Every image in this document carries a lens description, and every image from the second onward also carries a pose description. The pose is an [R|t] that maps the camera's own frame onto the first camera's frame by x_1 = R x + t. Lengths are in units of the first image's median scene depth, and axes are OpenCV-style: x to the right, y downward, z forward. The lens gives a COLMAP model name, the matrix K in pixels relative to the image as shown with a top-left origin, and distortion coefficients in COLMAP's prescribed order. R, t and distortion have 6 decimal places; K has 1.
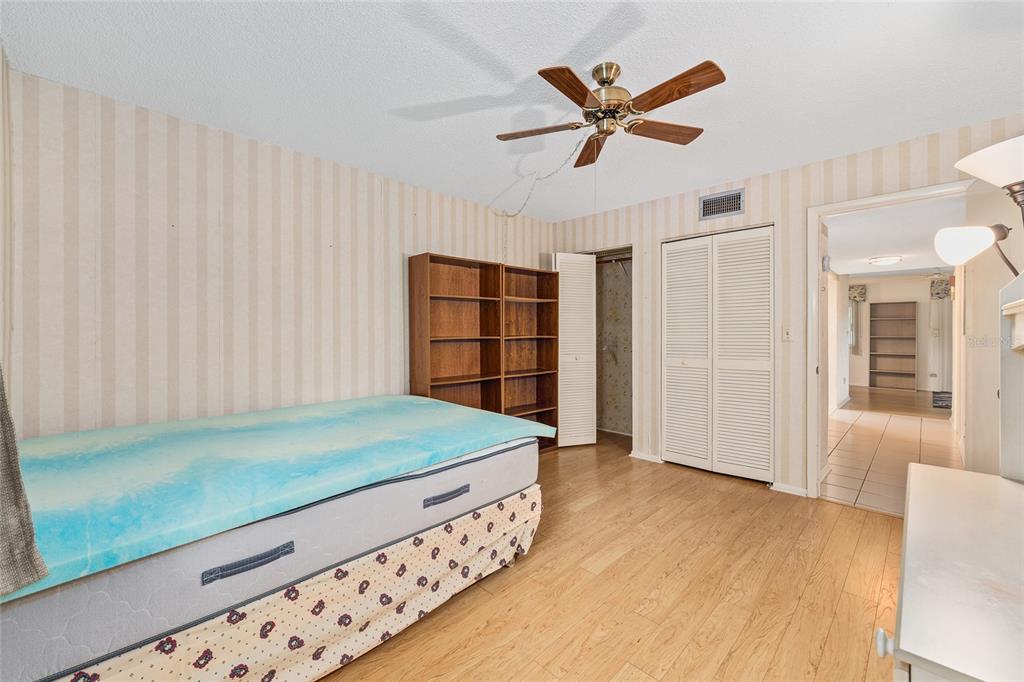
lens RADIAL K [[410.9, 0, 513.0], [0, 410.9, 335.9], [0, 0, 1]] dist [-0.004808, 0.002504]
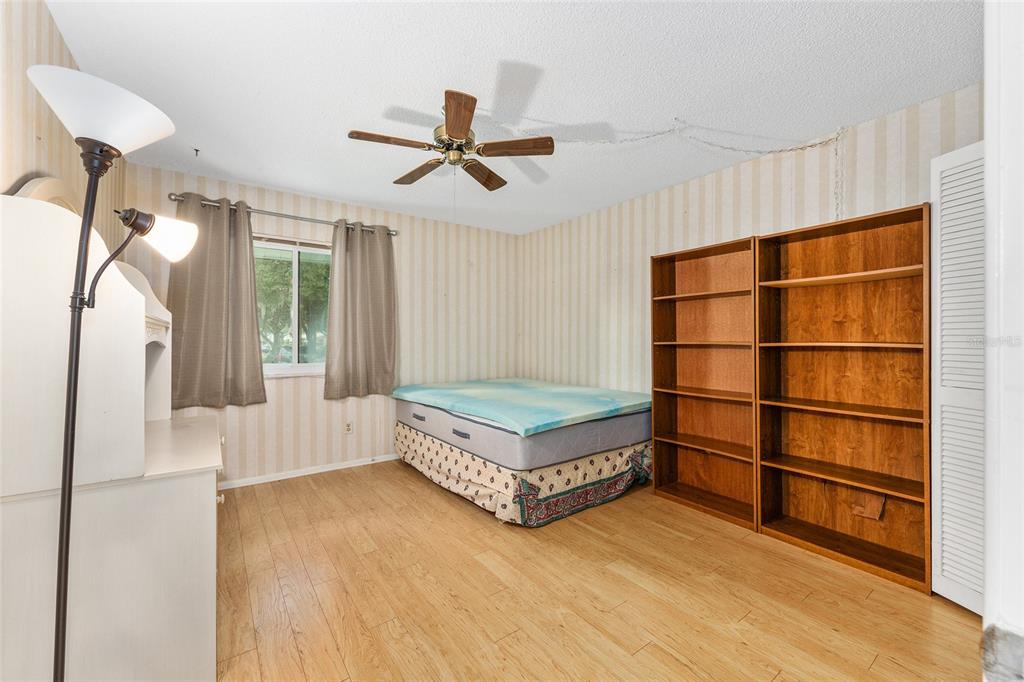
lens RADIAL K [[410.9, 0, 514.7], [0, 410.9, 337.9], [0, 0, 1]] dist [-0.004808, 0.002504]
pose [[-0.145847, 0.003094, -0.989302, 1.269086], [-0.007729, 0.999961, 0.004267, -0.008885], [0.989277, 0.008269, -0.145818, 1.263231]]
